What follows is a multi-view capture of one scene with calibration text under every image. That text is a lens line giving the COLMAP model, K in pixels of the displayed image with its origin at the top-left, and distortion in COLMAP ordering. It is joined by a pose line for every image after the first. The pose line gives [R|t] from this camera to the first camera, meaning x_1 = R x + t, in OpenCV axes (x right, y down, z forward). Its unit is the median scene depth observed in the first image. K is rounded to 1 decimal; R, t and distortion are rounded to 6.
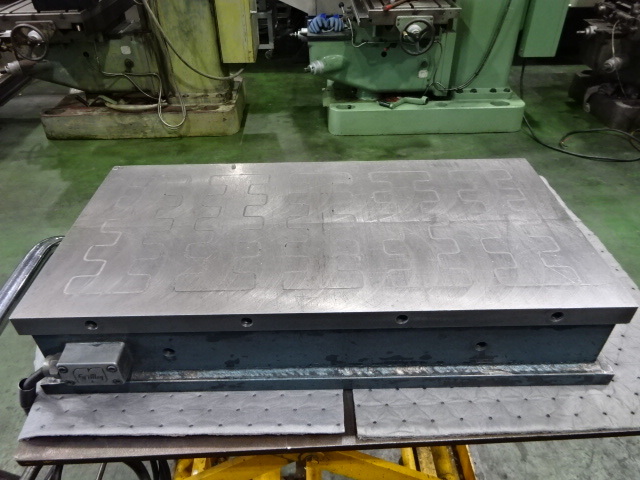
lens RADIAL K [[470.2, 0, 315.0], [0, 470.2, 239.0], [0, 0, 1]] dist [0.023623, -0.032584]
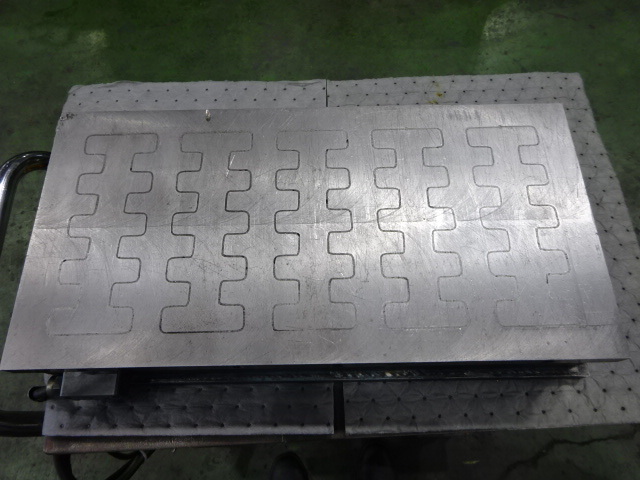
lens RADIAL K [[470.2, 0, 319.4], [0, 470.2, 239.9], [0, 0, 1]] dist [0.023623, -0.032584]
pose [[0.999918, -0.003952, 0.012217, 0.015472], [-0.002596, 0.869575, 0.493794, -0.509484], [-0.012575, -0.493785, 0.869493, 0.237836]]
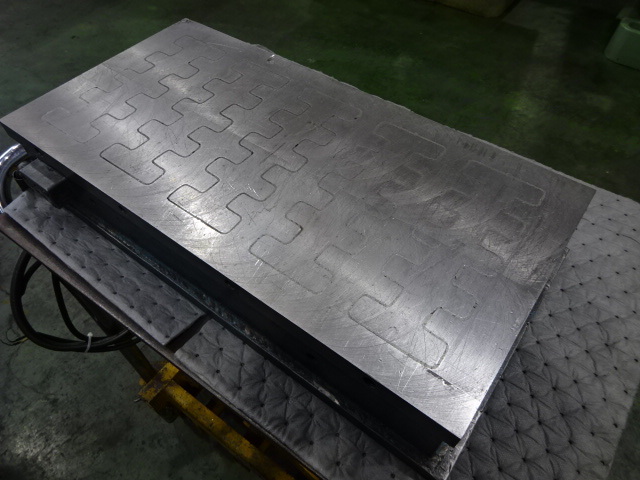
lens RADIAL K [[470.2, 0, 318.8], [0, 470.2, 240.1], [0, 0, 1]] dist [0.023623, -0.032584]
pose [[0.791791, 0.484657, -0.371718, 0.575308], [-0.371680, 0.865255, 0.336434, -0.260603], [0.484686, -0.128225, 0.865239, 0.268241]]
